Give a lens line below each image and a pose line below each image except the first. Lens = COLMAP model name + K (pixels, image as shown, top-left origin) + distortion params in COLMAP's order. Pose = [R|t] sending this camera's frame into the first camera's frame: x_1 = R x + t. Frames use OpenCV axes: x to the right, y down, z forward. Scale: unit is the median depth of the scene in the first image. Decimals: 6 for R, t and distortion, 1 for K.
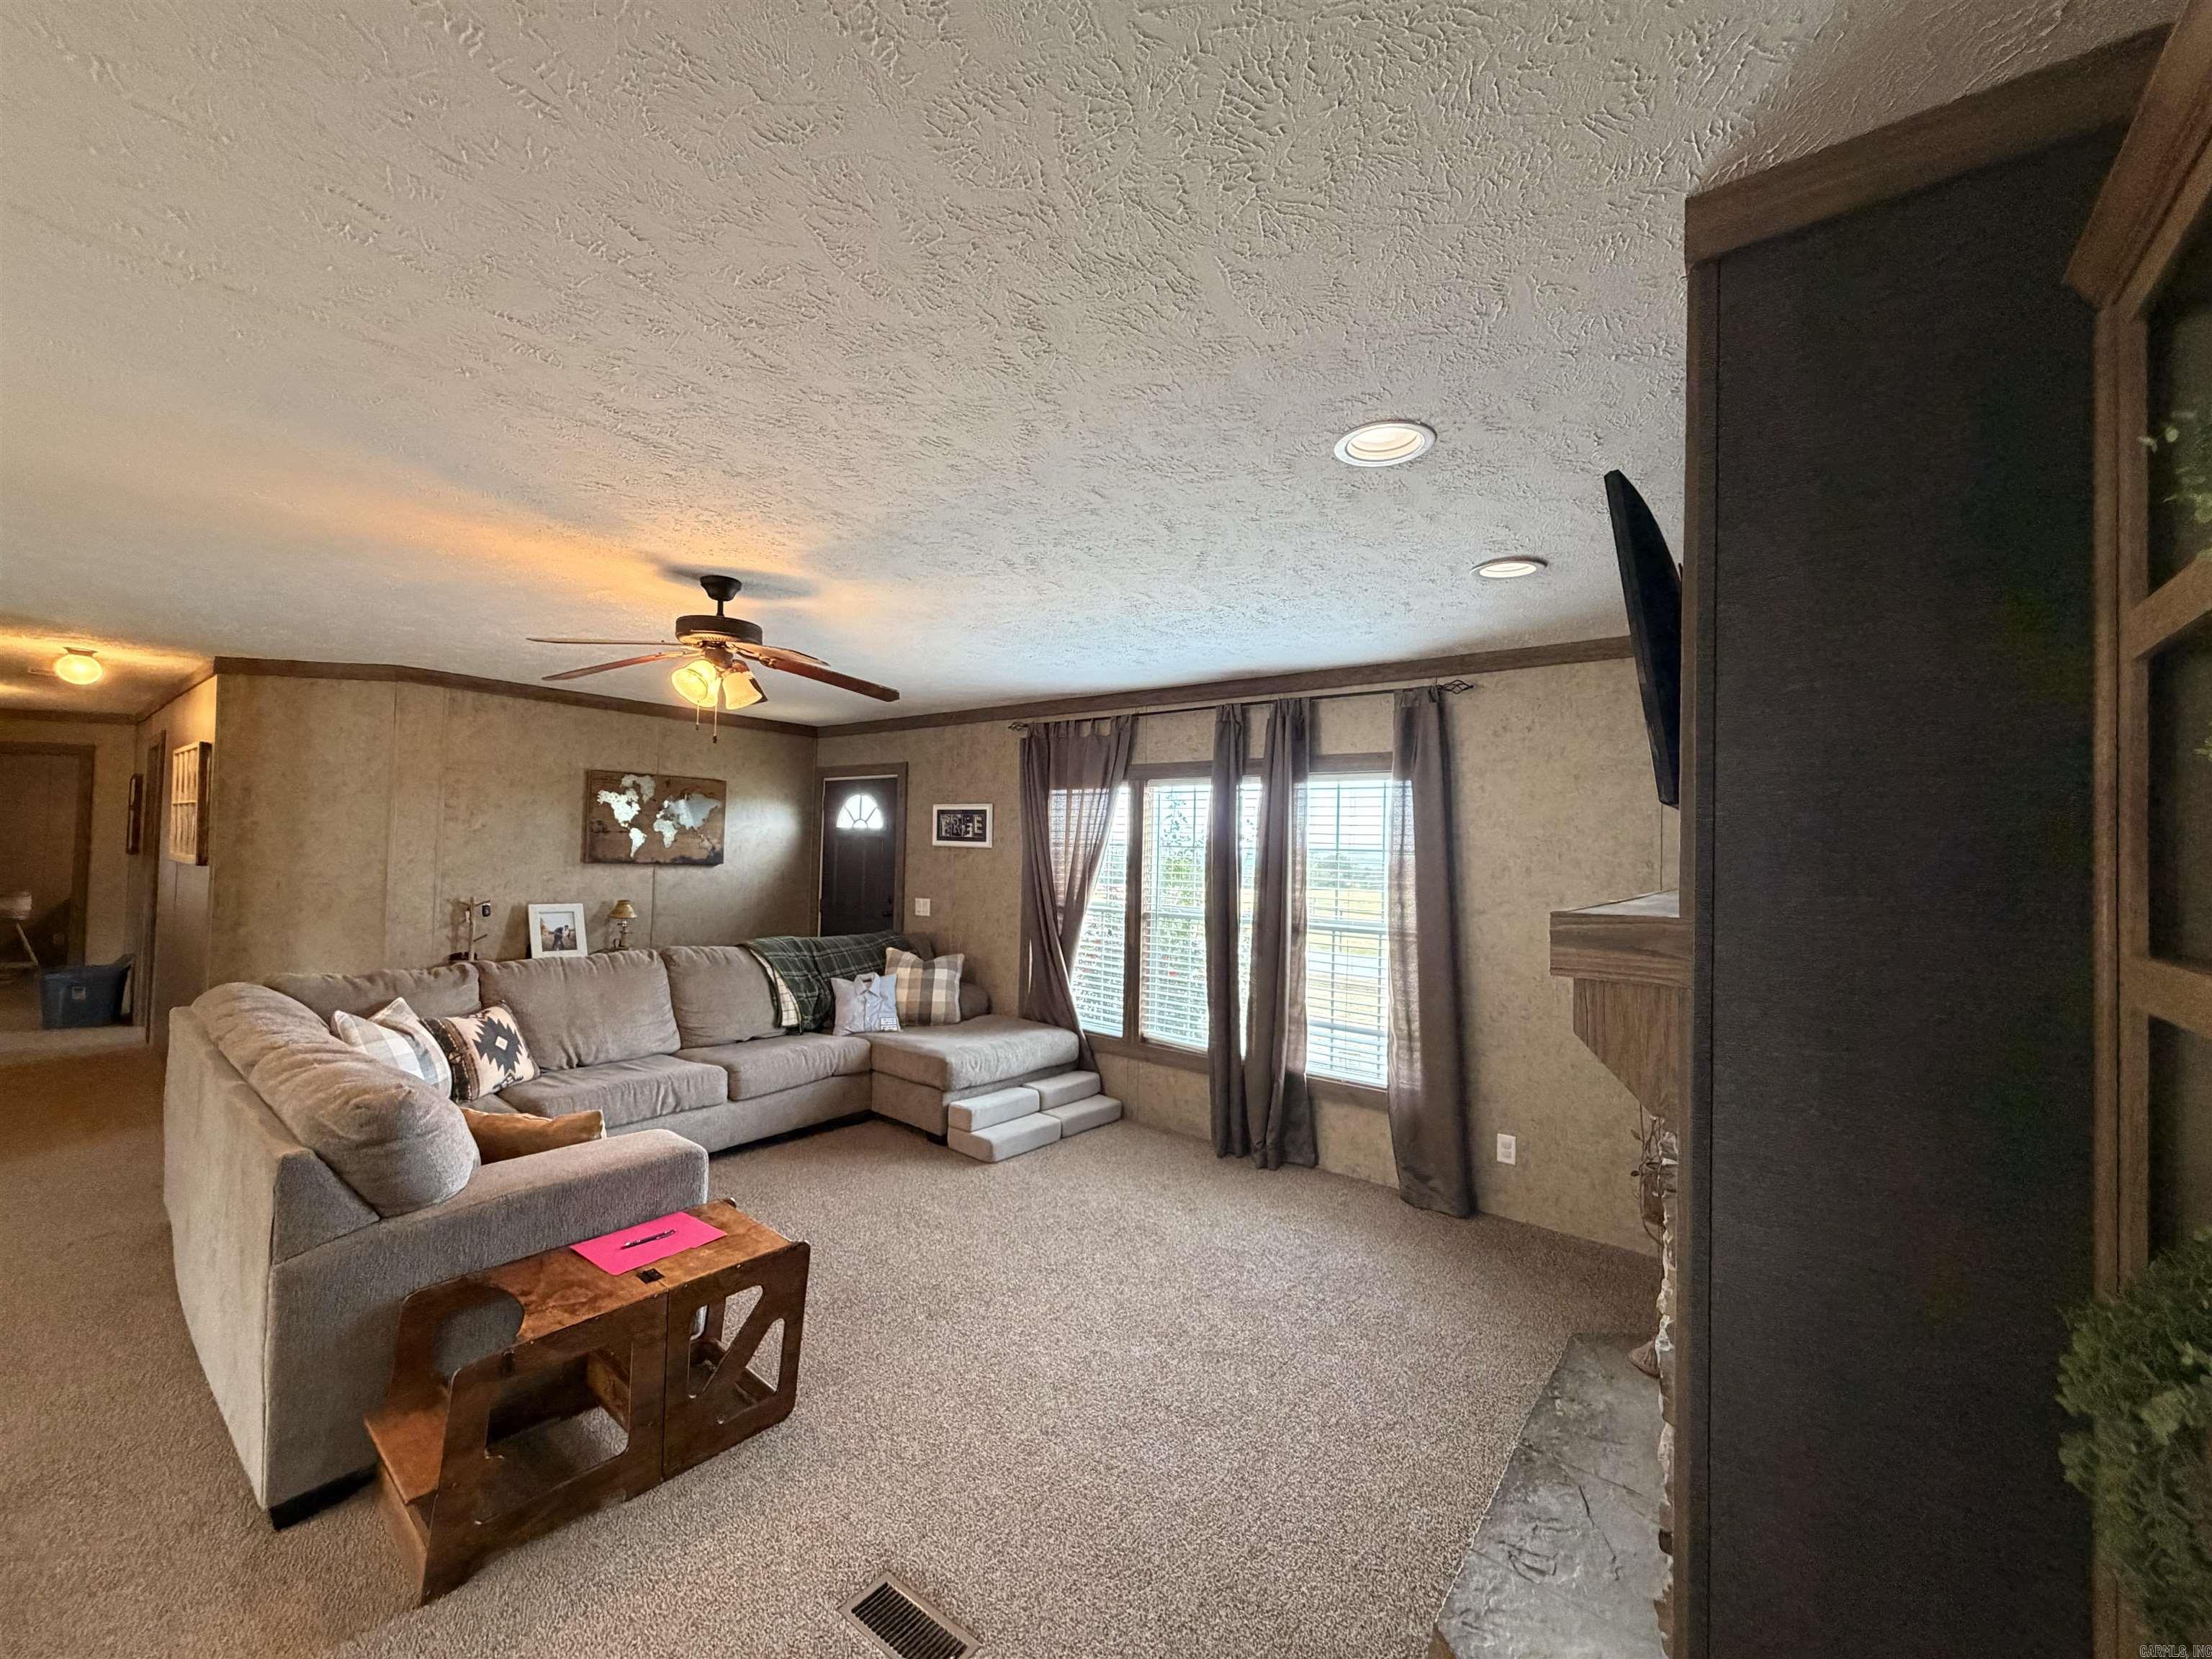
lens RADIAL K [[884.6, 0, 1098.8], [0, 884.6, 832.5], [0, 0, 1]] dist [0.000435, 0.000147]
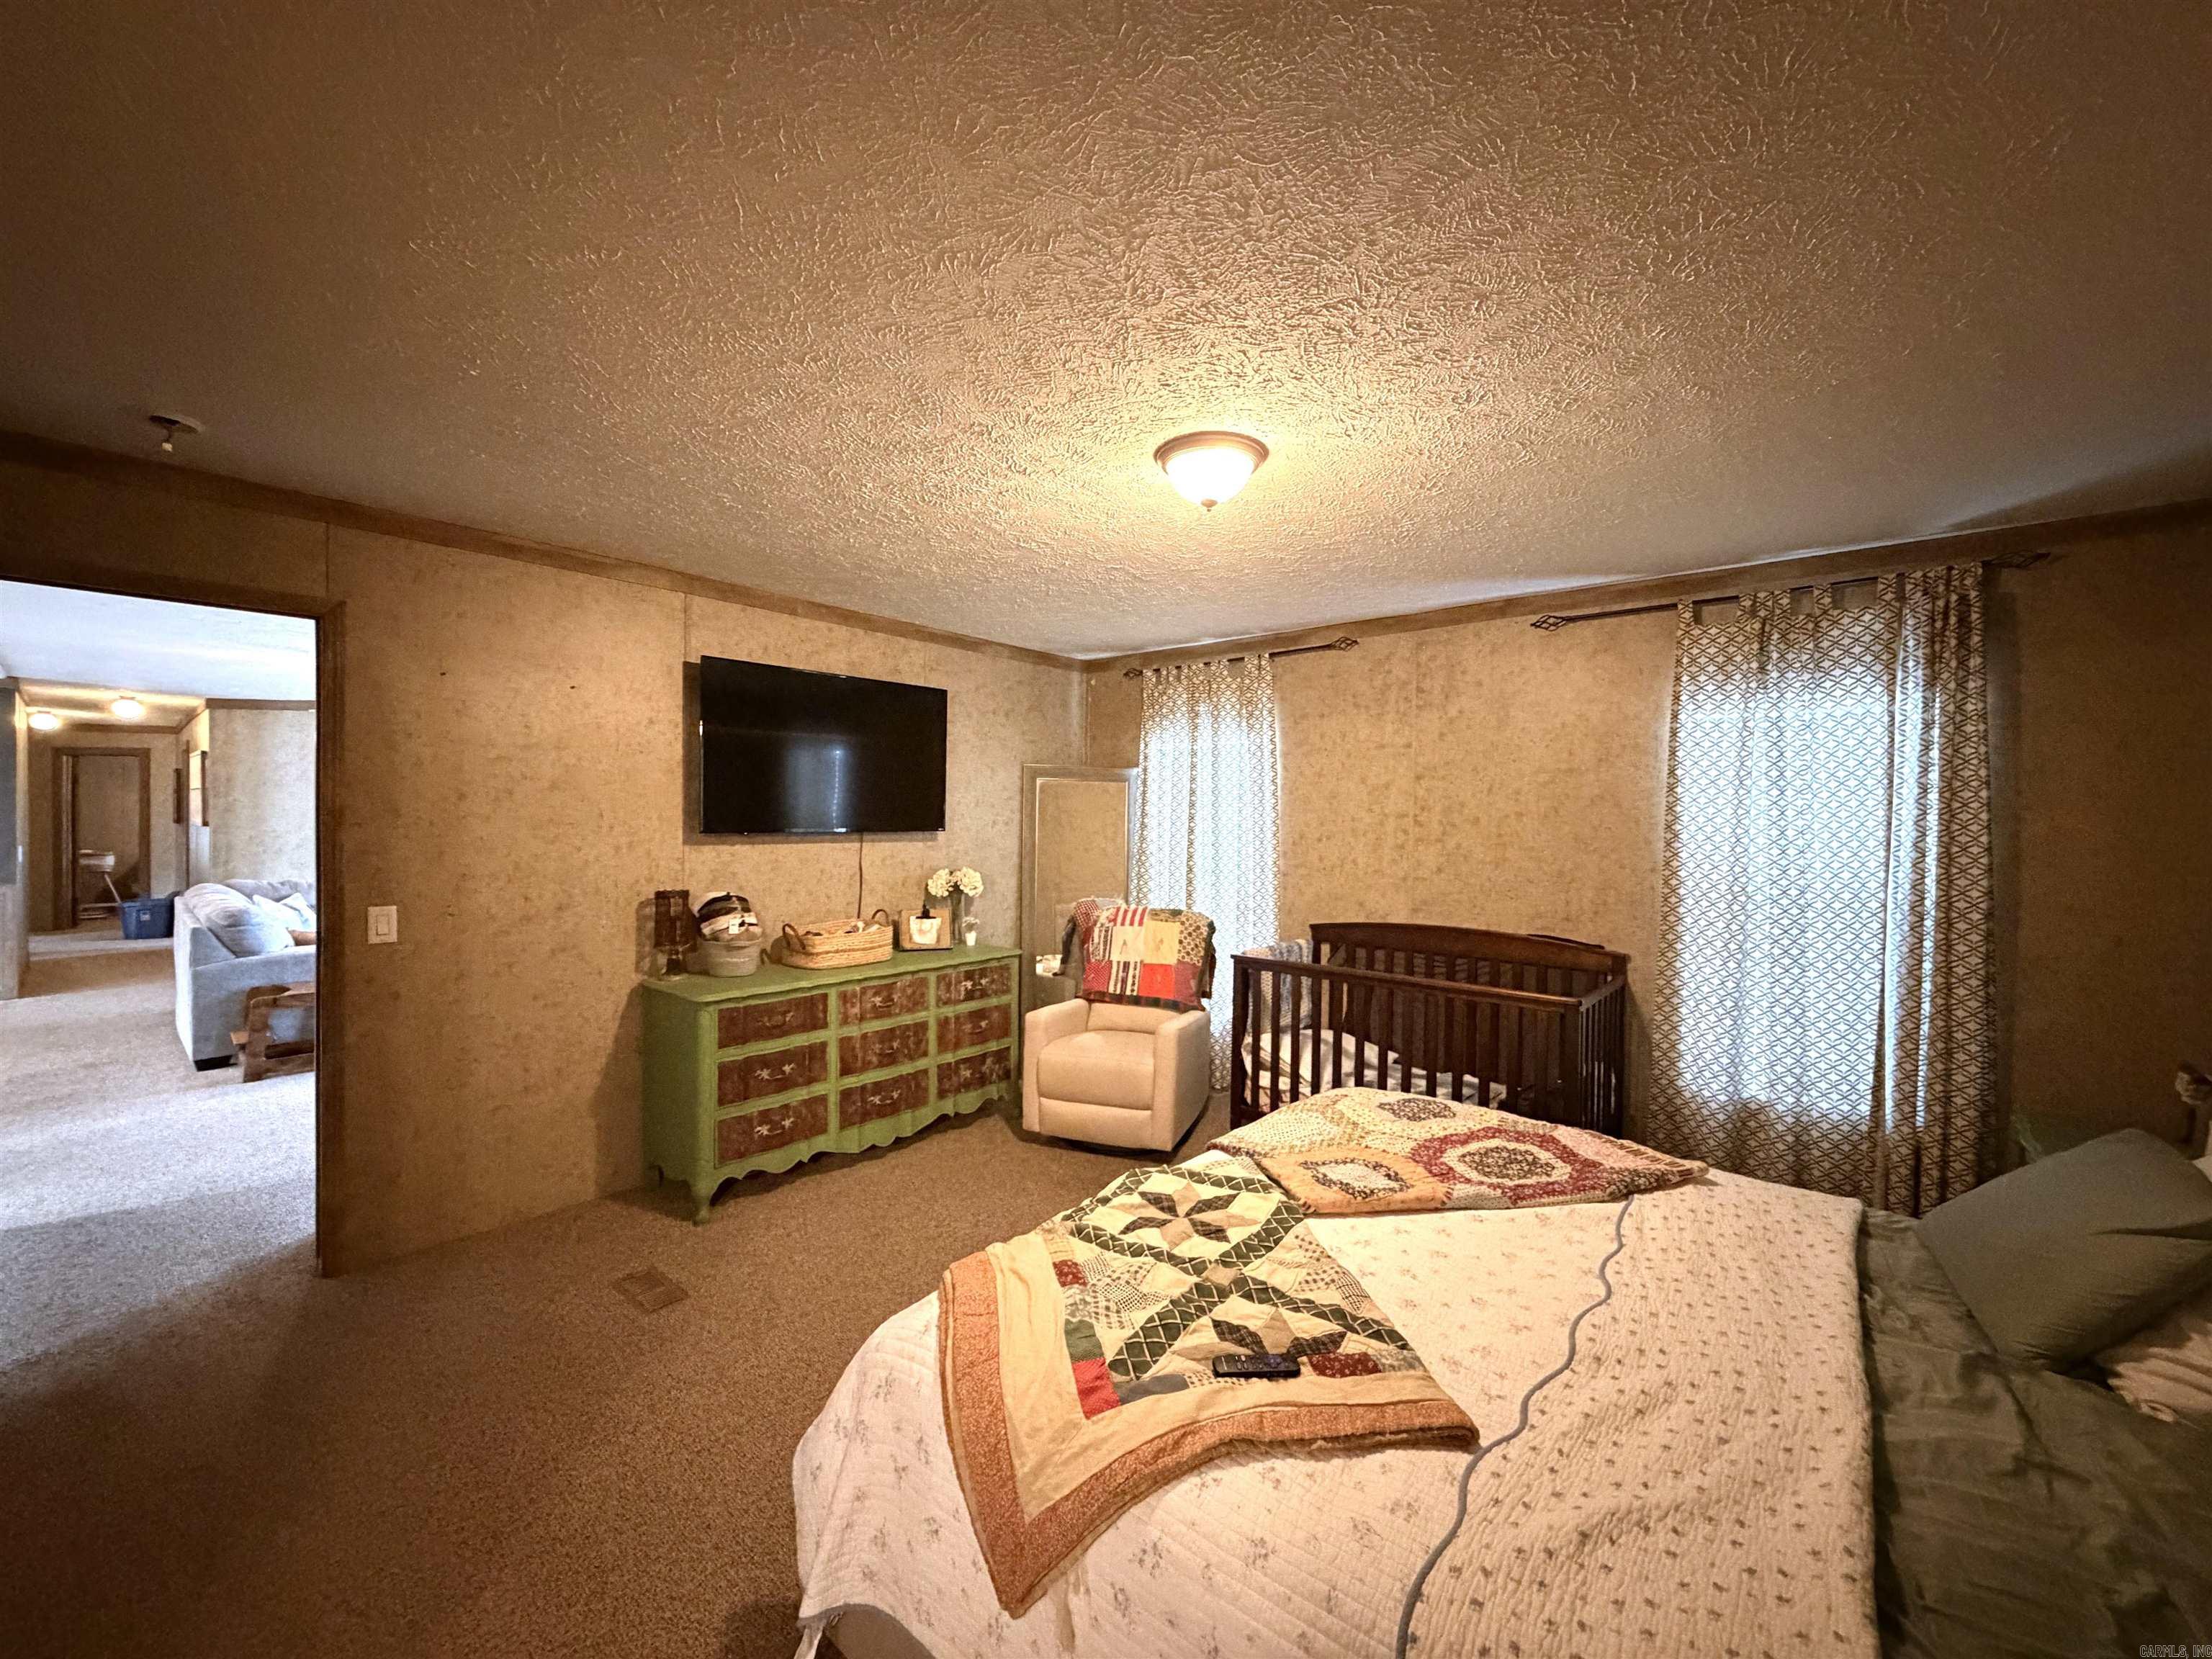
lens RADIAL K [[884.6, 0, 1106.0], [0, 884.6, 829.1], [0, 0, 1]] dist [0.000435, 0.000147]
pose [[0.998957, -0.017251, -0.042280, 0.726075], [0.018731, 0.999217, 0.034848, 0.016895], [0.041645, -0.035603, 0.998498, -0.569860]]
